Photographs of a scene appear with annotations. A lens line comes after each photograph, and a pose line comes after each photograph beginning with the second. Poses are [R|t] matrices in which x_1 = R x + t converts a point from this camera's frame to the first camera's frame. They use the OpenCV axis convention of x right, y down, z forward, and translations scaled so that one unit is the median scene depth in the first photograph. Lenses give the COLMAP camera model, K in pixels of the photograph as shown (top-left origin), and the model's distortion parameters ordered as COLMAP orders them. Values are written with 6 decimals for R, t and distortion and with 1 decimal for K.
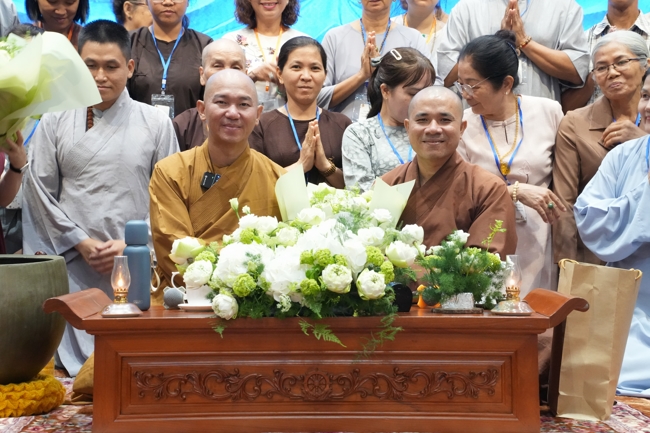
lens RADIAL K [[1439.2, 0, 321.5], [0, 1439.2, 218.2], [0, 0, 1]] dist [0.701911, 0.000000]
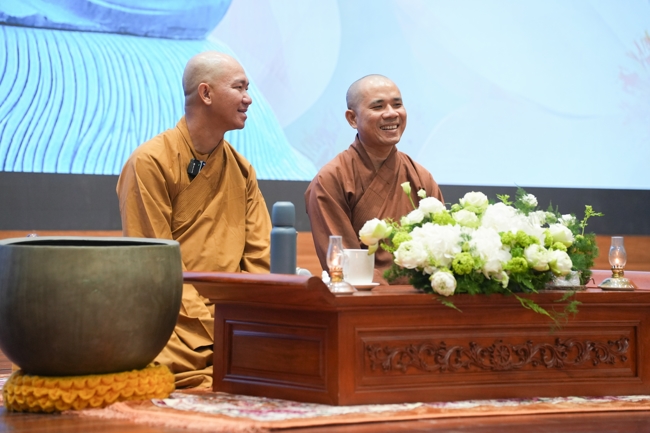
lens RADIAL K [[1958.7, 0, 324.7], [0, 1958.7, 219.5], [0, 0, 1]] dist [1.277838, 0.000000]
pose [[0.823023, 0.007715, 0.567955, -0.951783], [-0.011625, 0.999927, 0.003262, 0.009848], [-0.567888, -0.009287, 0.823053, -0.144660]]
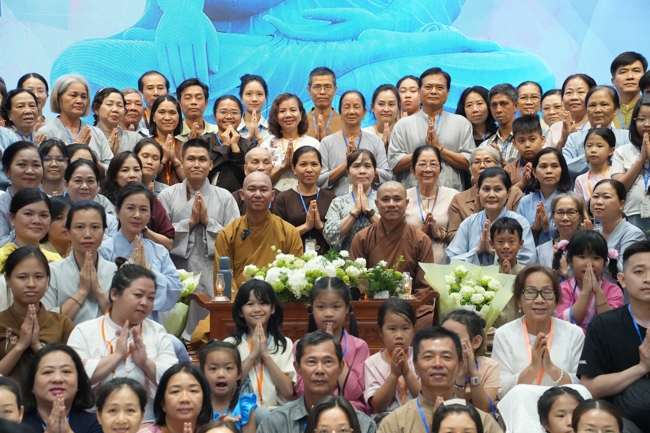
lens RADIAL K [[1987.0, 0, 324.5], [0, 1987.0, 215.5], [0, 0, 1]] dist [1.489254, 0.000000]
pose [[0.999936, -0.006662, -0.009120, 0.040528], [0.006515, 0.999850, -0.016022, -0.011298], [0.009226, 0.015962, 0.999830, -1.915948]]
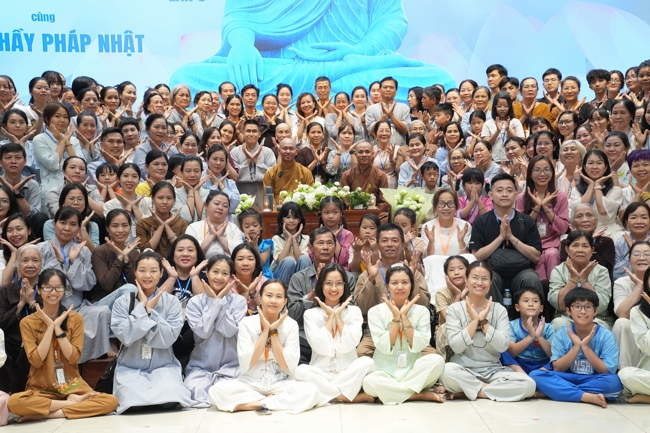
lens RADIAL K [[1151.8, 0, 321.8], [0, 1151.8, 216.4], [0, 0, 1]] dist [0.442413, 0.000000]
pose [[0.999721, -0.020008, -0.012533, 0.038898], [0.020389, 0.999312, 0.030985, -0.010406], [0.011904, -0.031232, 0.999441, -1.956503]]
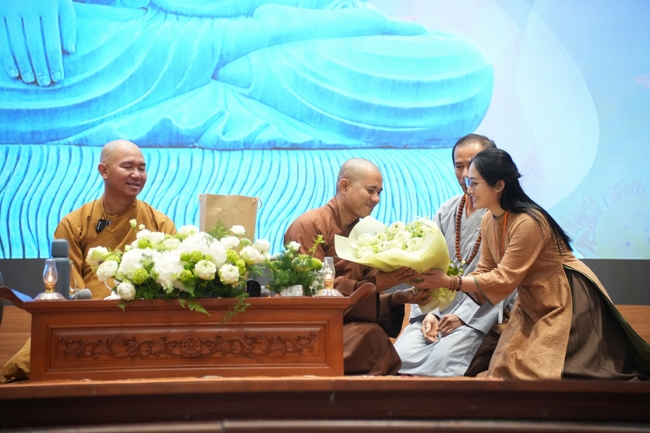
lens RADIAL K [[1803.5, 0, 324.5], [0, 1803.5, 206.1], [0, 0, 1]] dist [1.159224, 0.000000]
pose [[0.998685, -0.000720, 0.051258, 0.035952], [0.005125, 0.996294, -0.085858, 0.131887], [-0.051007, 0.086007, 0.994988, -0.813736]]
